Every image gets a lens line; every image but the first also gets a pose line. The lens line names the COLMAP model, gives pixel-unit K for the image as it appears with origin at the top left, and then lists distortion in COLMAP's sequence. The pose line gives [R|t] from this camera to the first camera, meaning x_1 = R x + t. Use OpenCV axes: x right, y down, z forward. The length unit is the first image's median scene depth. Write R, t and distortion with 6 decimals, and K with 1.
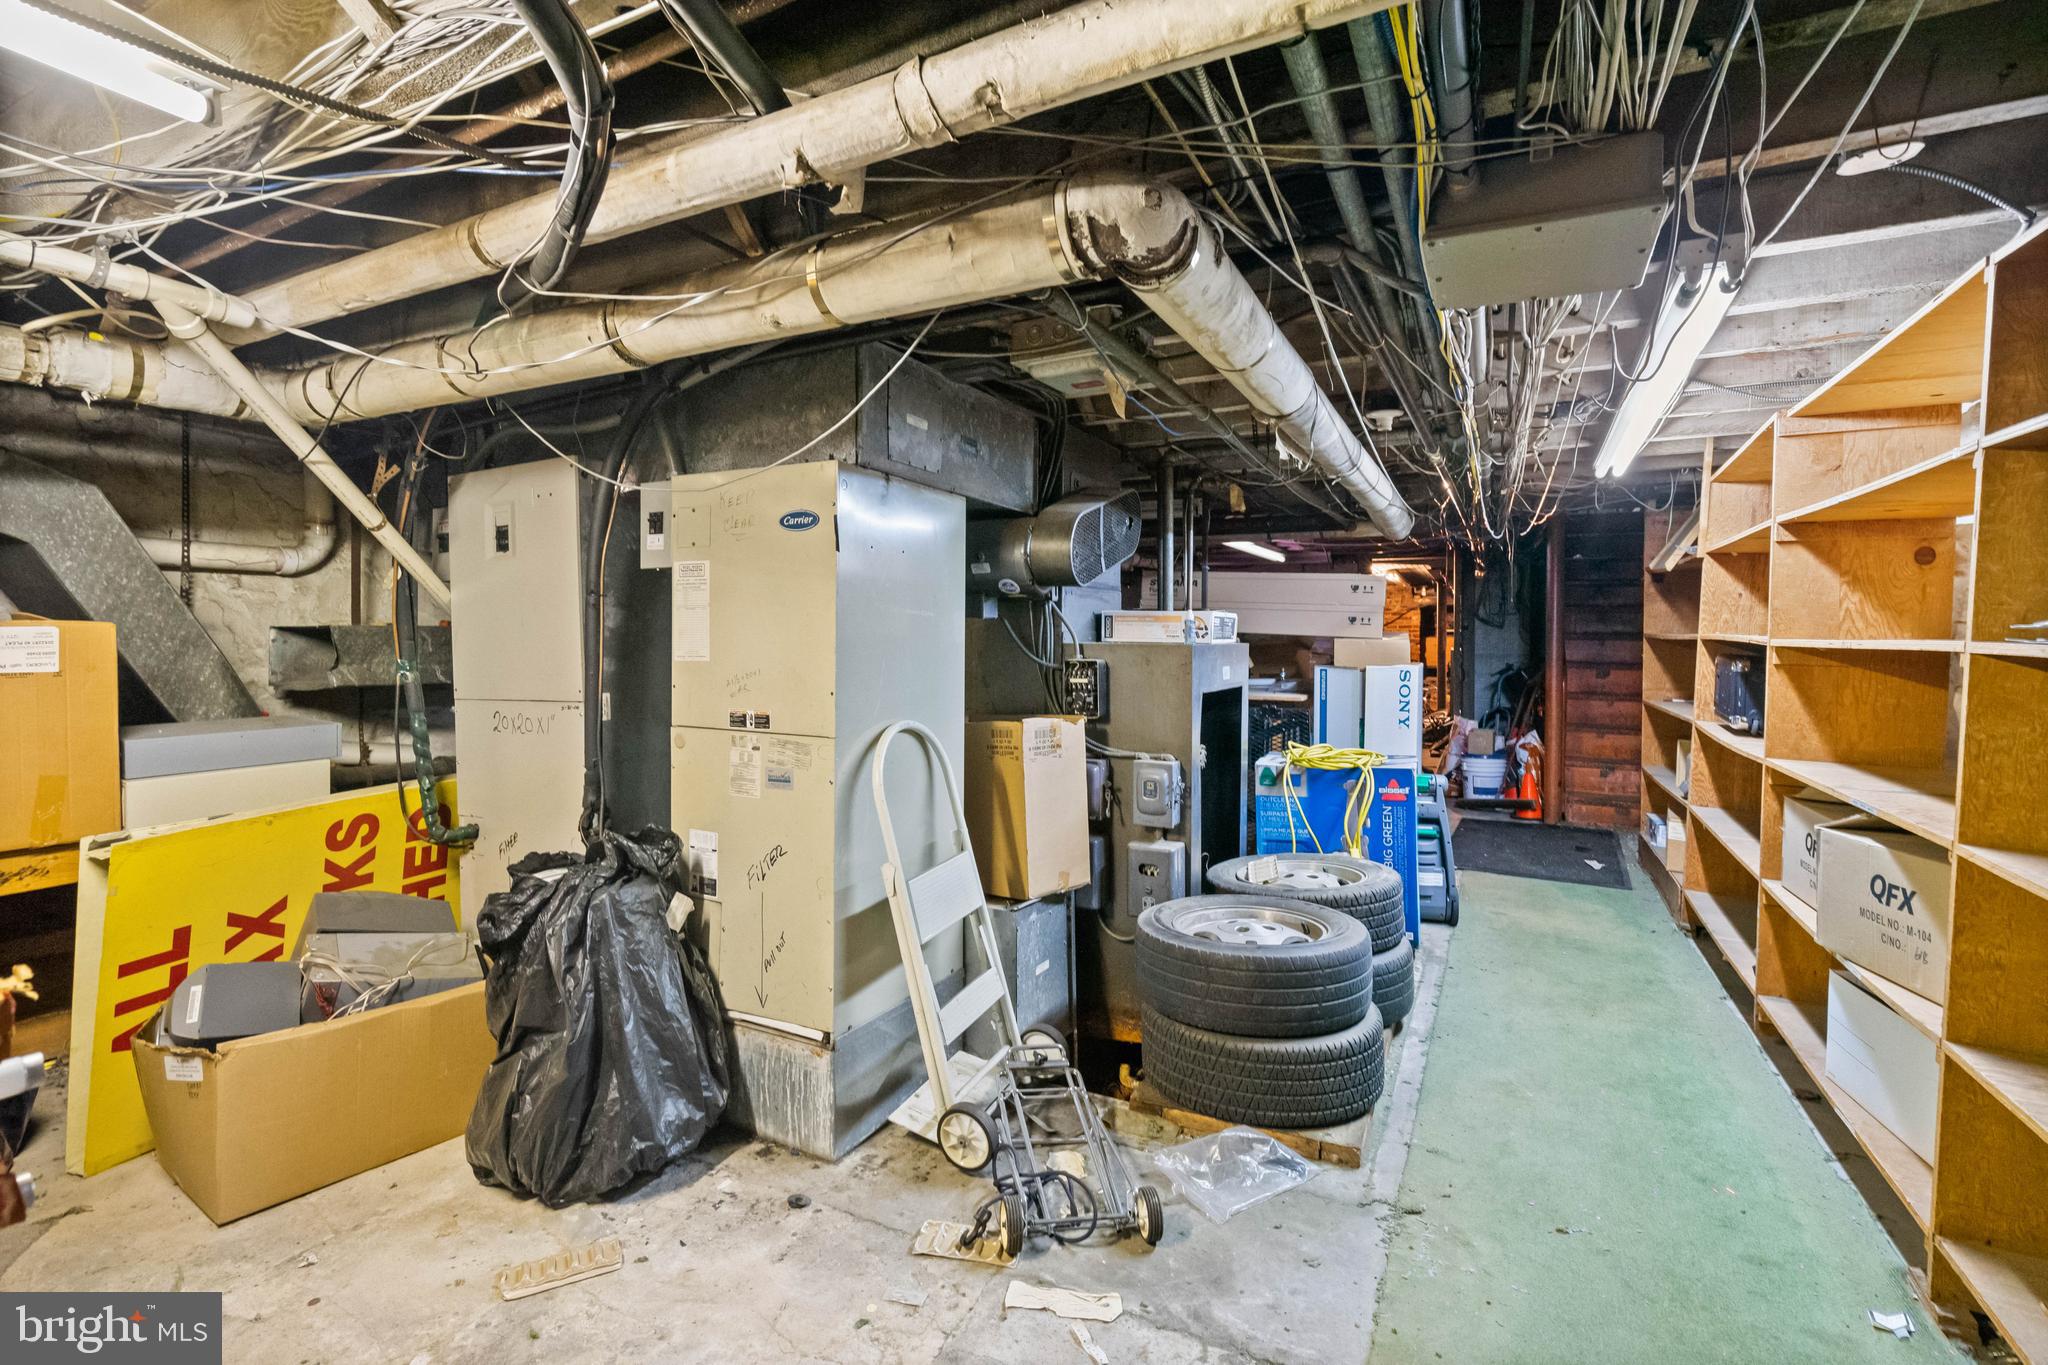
lens RADIAL K [[931.2, 0, 1020.0], [0, 931.2, 676.1], [0, 0, 1]] dist [0.005044, 0.002003]
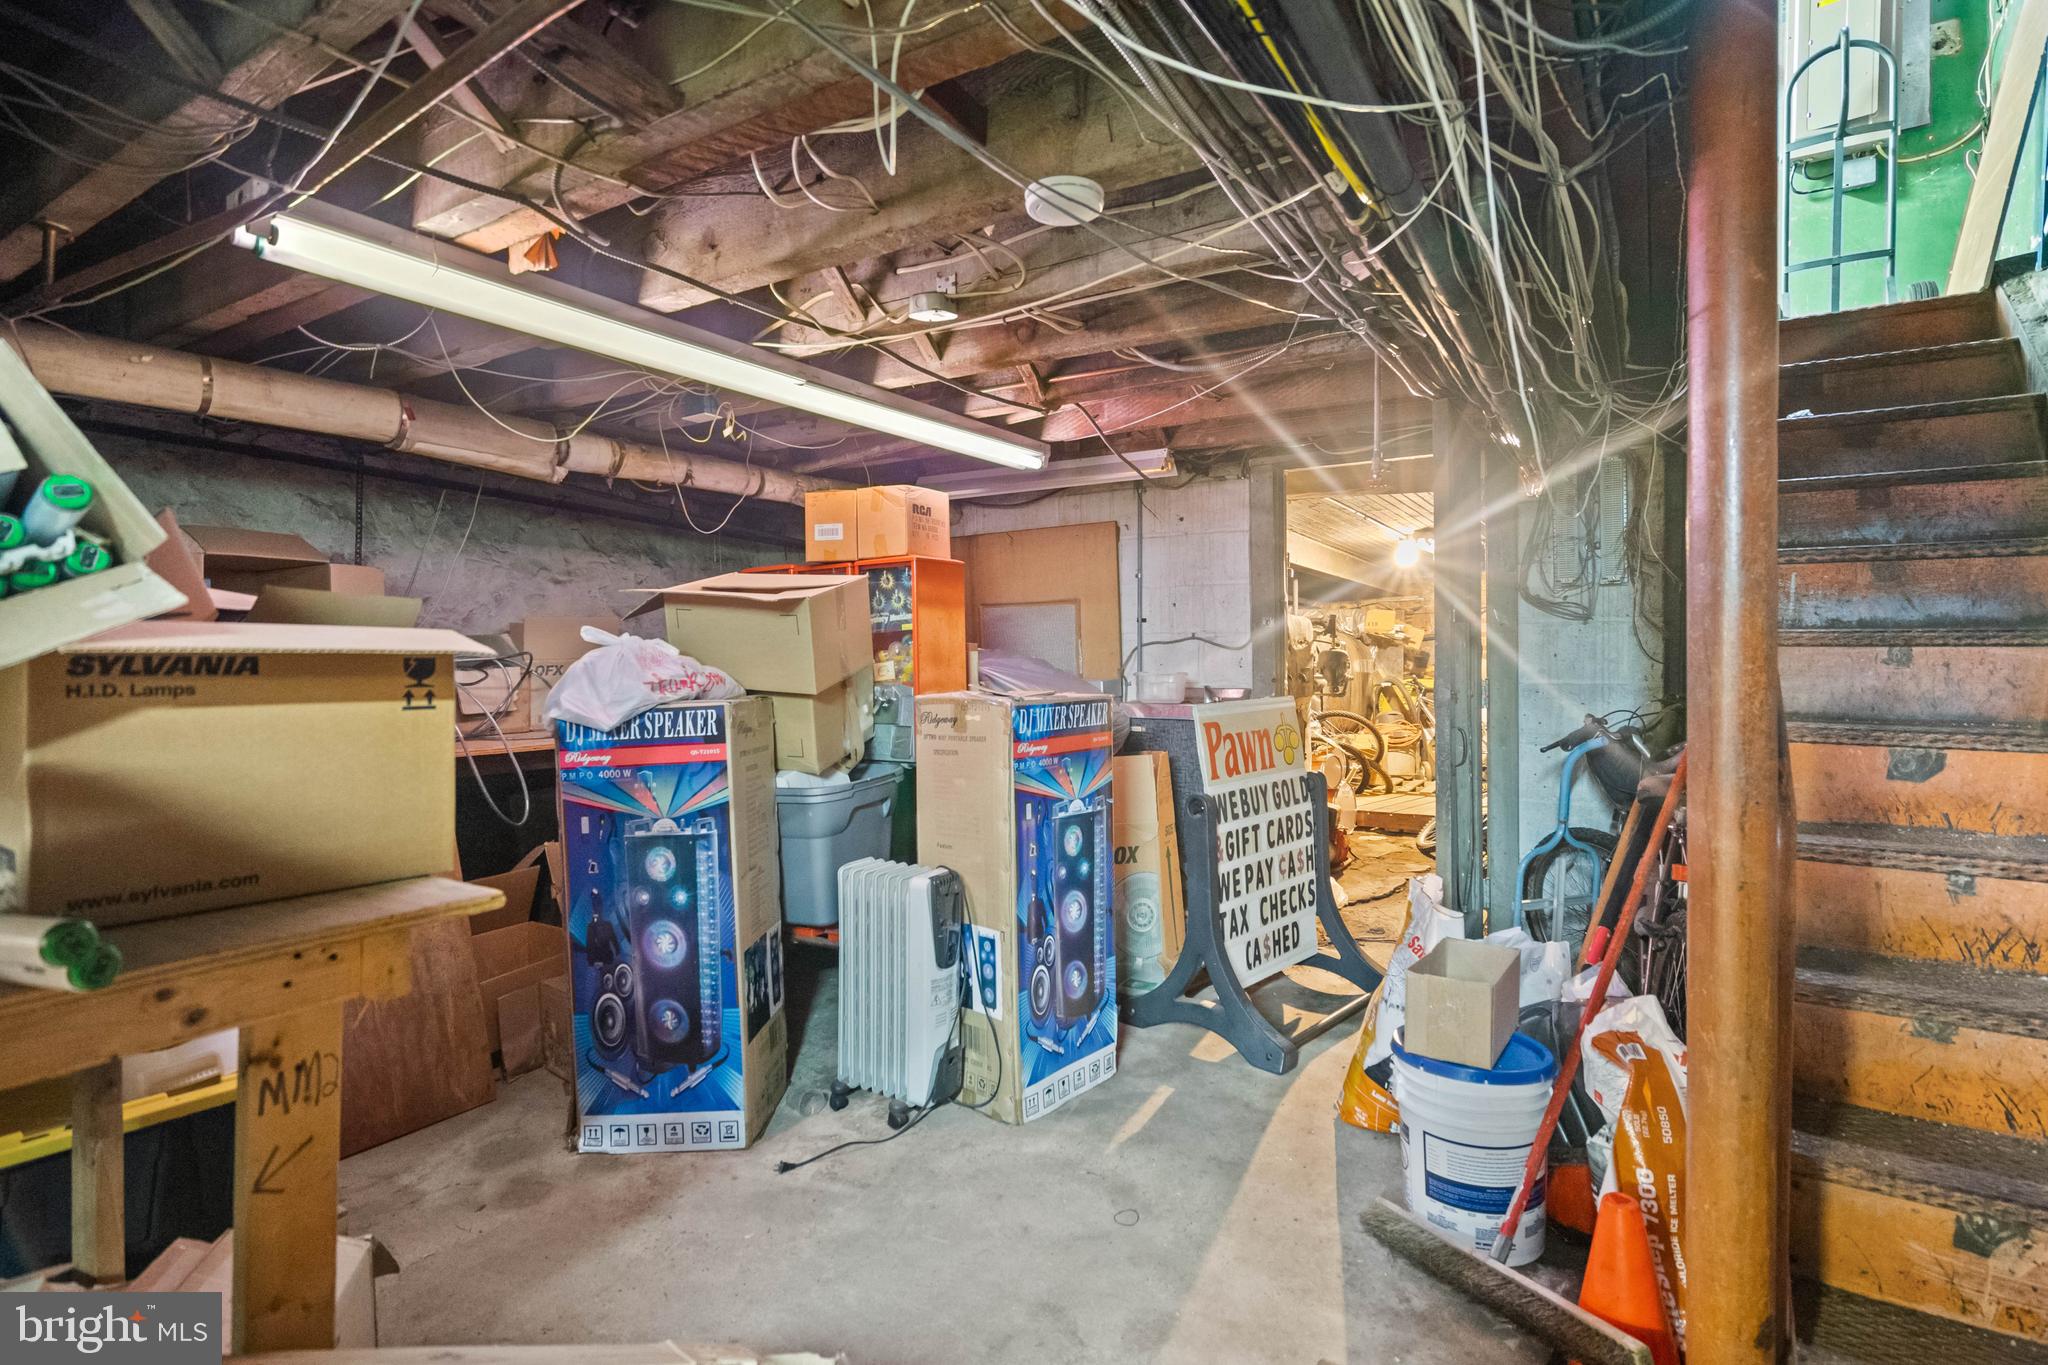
lens RADIAL K [[931.2, 0, 1025.6], [0, 931.2, 677.4], [0, 0, 1]] dist [0.005044, 0.002003]
pose [[0.993037, -0.004952, -0.117701, 0.368136], [0.004833, 0.999987, -0.001299, -0.028806], [0.117706, 0.000721, 0.993048, 0.648171]]
